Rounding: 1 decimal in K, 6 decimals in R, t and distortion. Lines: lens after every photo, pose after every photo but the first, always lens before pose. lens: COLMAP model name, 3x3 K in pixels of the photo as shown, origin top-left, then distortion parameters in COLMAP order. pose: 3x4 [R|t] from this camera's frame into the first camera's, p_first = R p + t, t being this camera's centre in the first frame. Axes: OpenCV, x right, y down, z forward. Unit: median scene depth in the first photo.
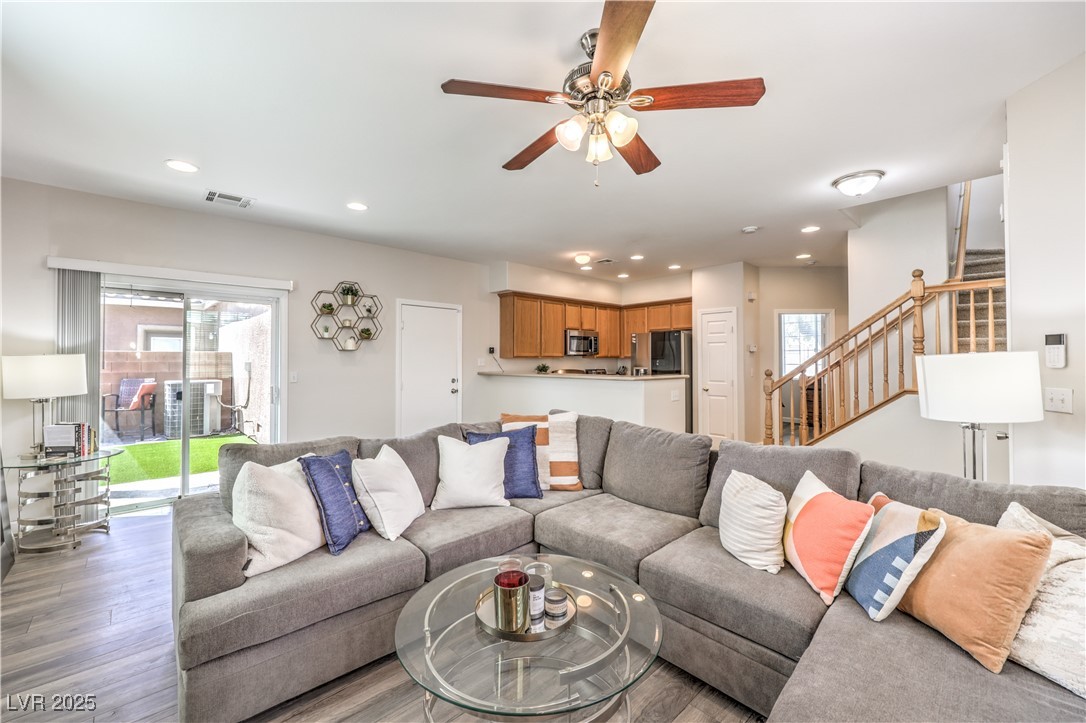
lens RADIAL K [[436.0, 0, 538.6], [0, 436.0, 362.7], [0, 0, 1]] dist [-0.003806, -0.000505]
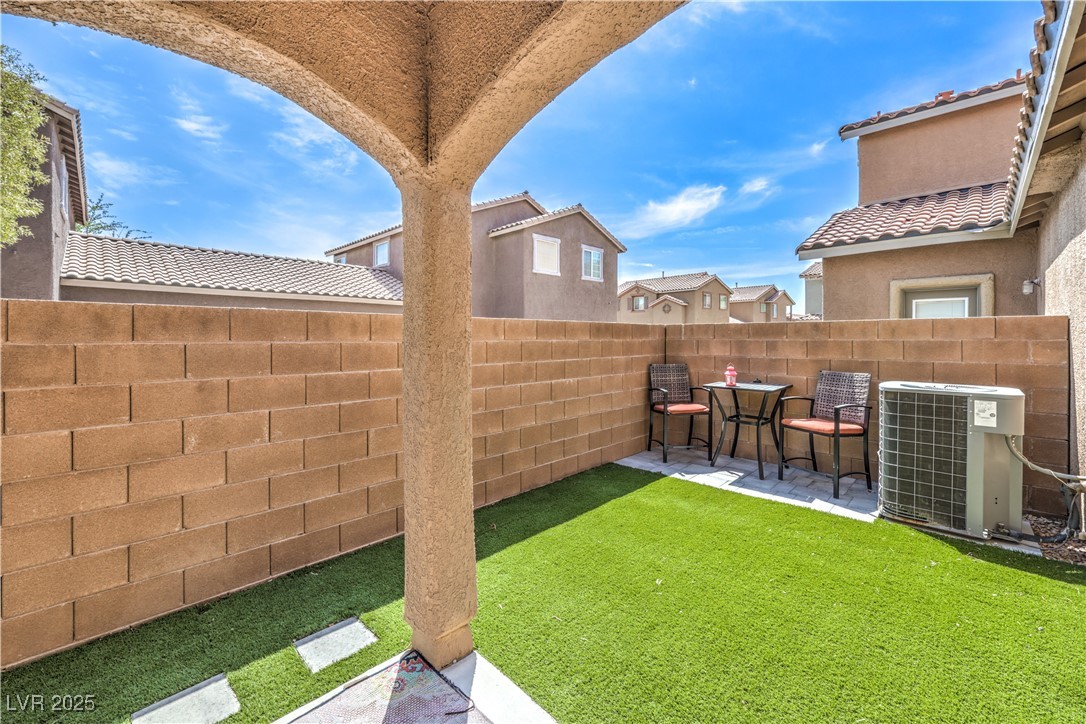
lens RADIAL K [[436.0, 0, 539.3], [0, 436.0, 353.2], [0, 0, 1]] dist [-0.003806, -0.000505]
pose [[0.056928, 0.026969, -0.998014, -0.386177], [0.014004, 0.999515, 0.027808, -0.006501], [0.998280, -0.015559, 0.056523, 0.563980]]
